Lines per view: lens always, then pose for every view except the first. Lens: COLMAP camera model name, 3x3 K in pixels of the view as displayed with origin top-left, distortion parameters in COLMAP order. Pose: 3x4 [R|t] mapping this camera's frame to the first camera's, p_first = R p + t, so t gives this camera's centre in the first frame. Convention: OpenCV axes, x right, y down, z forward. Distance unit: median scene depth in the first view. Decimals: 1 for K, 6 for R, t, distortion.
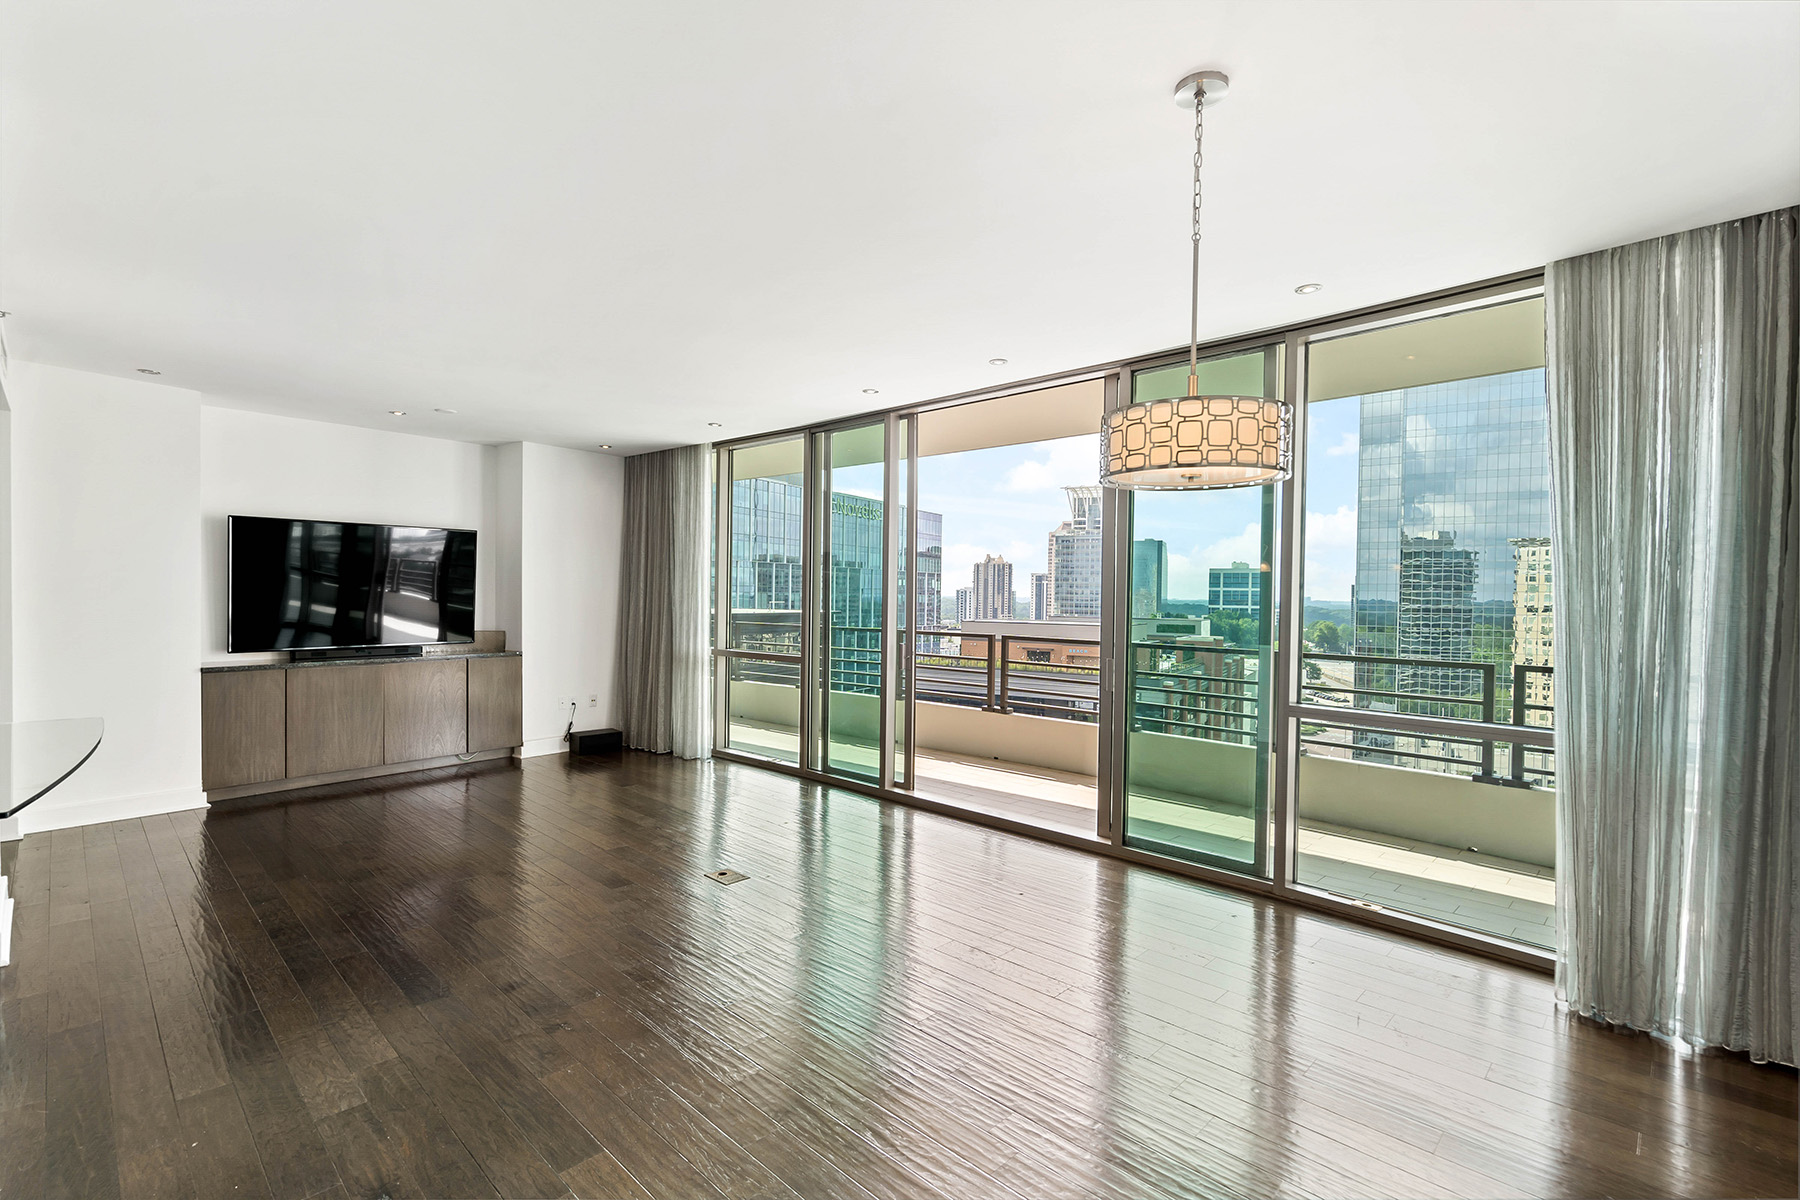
lens RADIAL K [[836.0, 0, 916.8], [0, 836.0, 604.7], [0, 0, 1]] dist [0.006630, 0.000682]
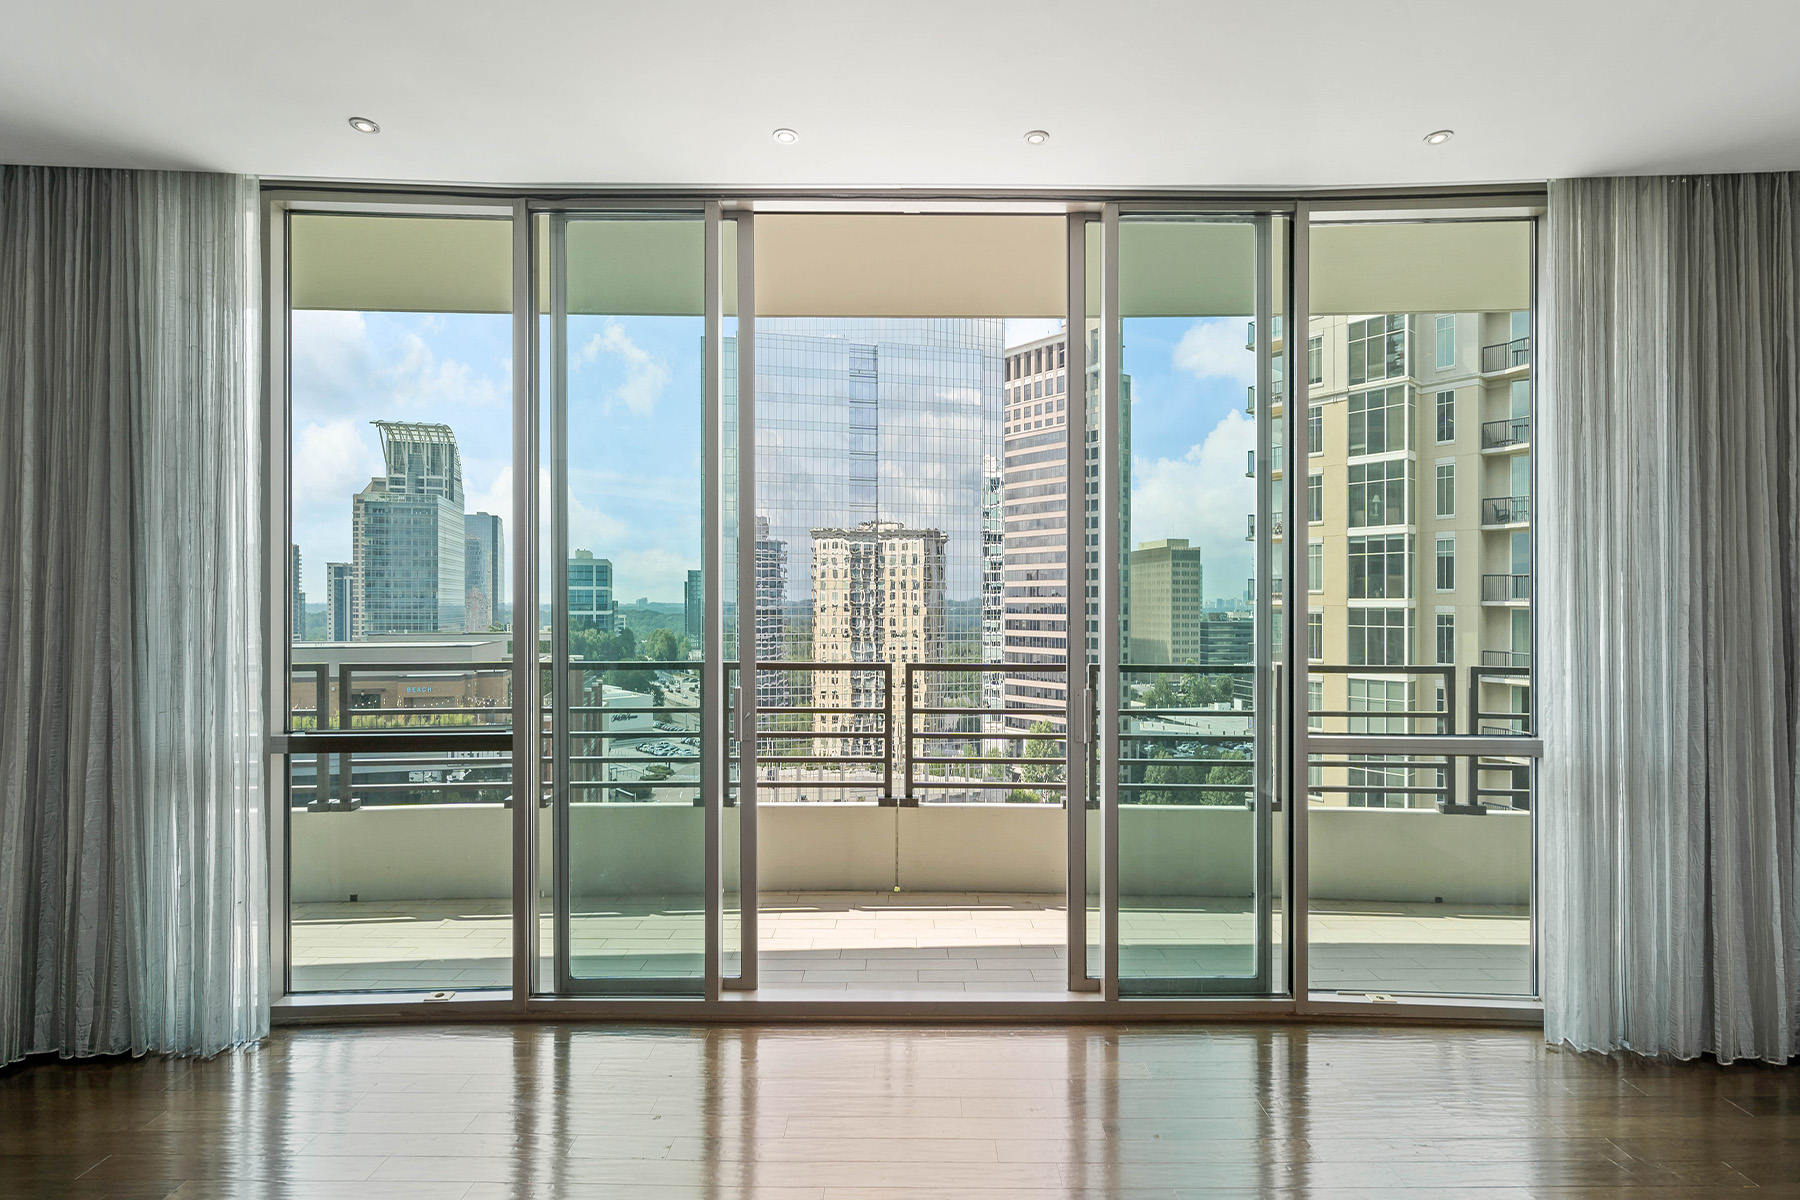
lens RADIAL K [[1169.7, 0, 921.7], [0, 1169.7, 614.5], [0, 0, 1]] dist [0.006709, -0.002773]
pose [[0.738517, -0.024496, 0.673789, -0.383063], [0.023290, 0.999670, 0.010816, -0.001524], [-0.673832, 0.007705, 0.738844, 0.427863]]
